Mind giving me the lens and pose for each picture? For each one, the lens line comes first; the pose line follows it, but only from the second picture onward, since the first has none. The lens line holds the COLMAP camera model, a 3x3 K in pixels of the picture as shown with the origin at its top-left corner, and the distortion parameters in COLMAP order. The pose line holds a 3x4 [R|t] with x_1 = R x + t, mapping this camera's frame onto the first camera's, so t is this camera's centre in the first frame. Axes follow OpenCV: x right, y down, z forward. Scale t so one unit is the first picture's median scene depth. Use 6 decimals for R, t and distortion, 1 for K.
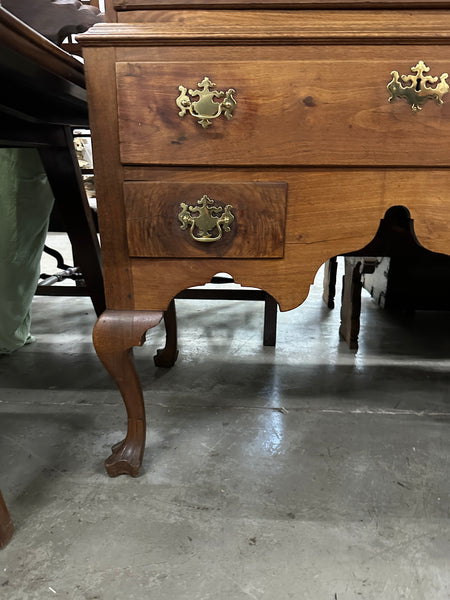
lens RADIAL K [[405.7, 0, 234.4], [0, 405.7, 310.7], [0, 0, 1]] dist [0.047267, -0.066577]
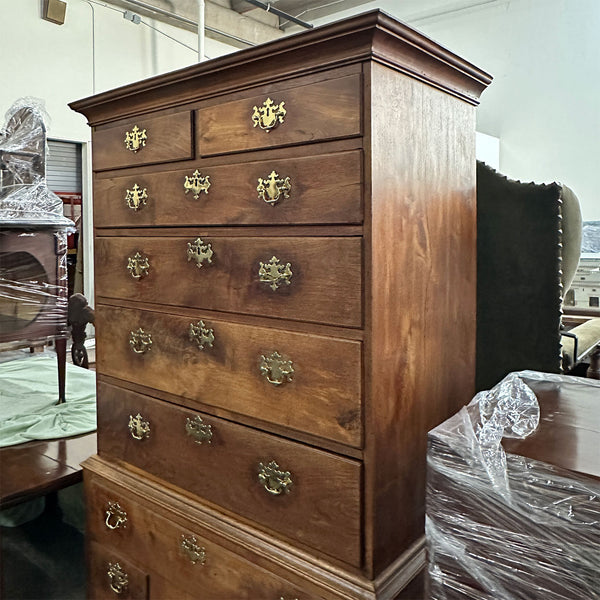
lens RADIAL K [[542.9, 0, 298.9], [0, 542.9, 243.6], [0, 0, 1]] dist [-0.004682, 0.002696]
pose [[0.799544, -0.003129, -0.600599, 1.809546], [-0.148915, 0.967730, -0.203283, -1.181417], [0.581853, 0.251972, 0.773277, -0.602491]]
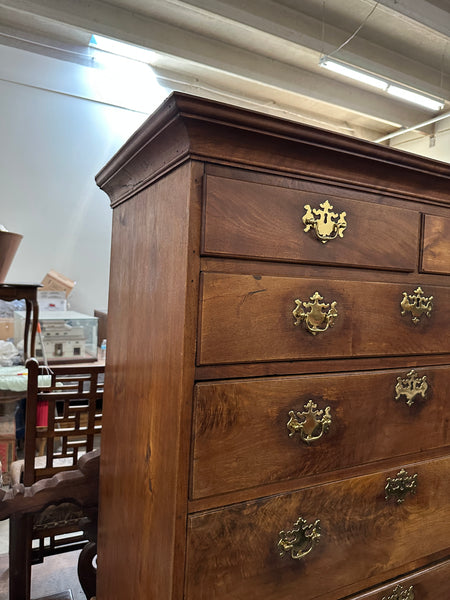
lens RADIAL K [[414.7, 0, 196.1], [0, 414.7, 281.9], [0, 0, 1]] dist [-0.004842, -0.009209]
pose [[0.883140, 0.029122, 0.468206, -0.678492], [0.084036, 0.972105, -0.218975, -1.565403], [-0.461522, 0.232732, 0.856057, -0.136727]]
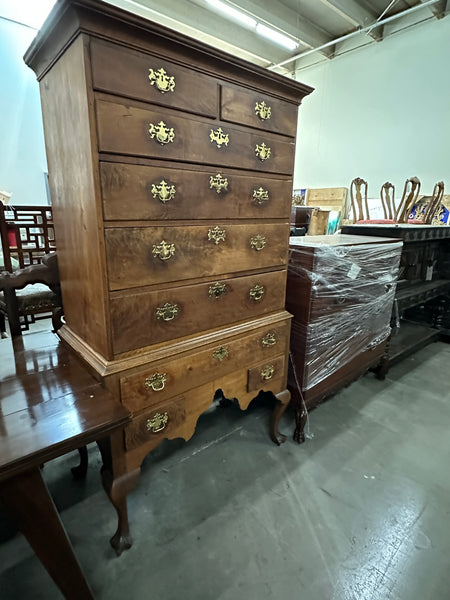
lens RADIAL K [[336.7, 0, 217.7], [0, 336.7, 298.7], [0, 0, 1]] dist [-0.004607, -0.001176]
pose [[0.730660, -0.175307, 0.659852, -0.950031], [0.180425, 0.981694, 0.061027, -0.961634], [-0.658471, 0.074464, 0.748914, -0.709342]]
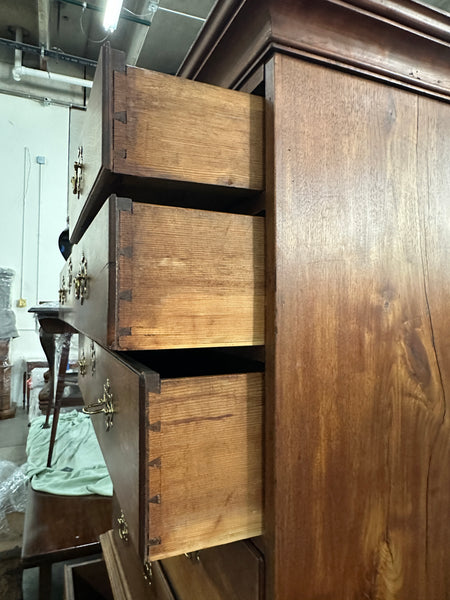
lens RADIAL K [[395.4, 0, 222.6], [0, 395.4, 290.5], [0, 0, 1]] dist [0.001534, -0.000392]
pose [[0.434987, -0.040922, -0.899506, 1.585817], [-0.248851, 0.954596, -0.163768, -1.515719], [0.865367, 0.295080, 0.405053, 0.287316]]
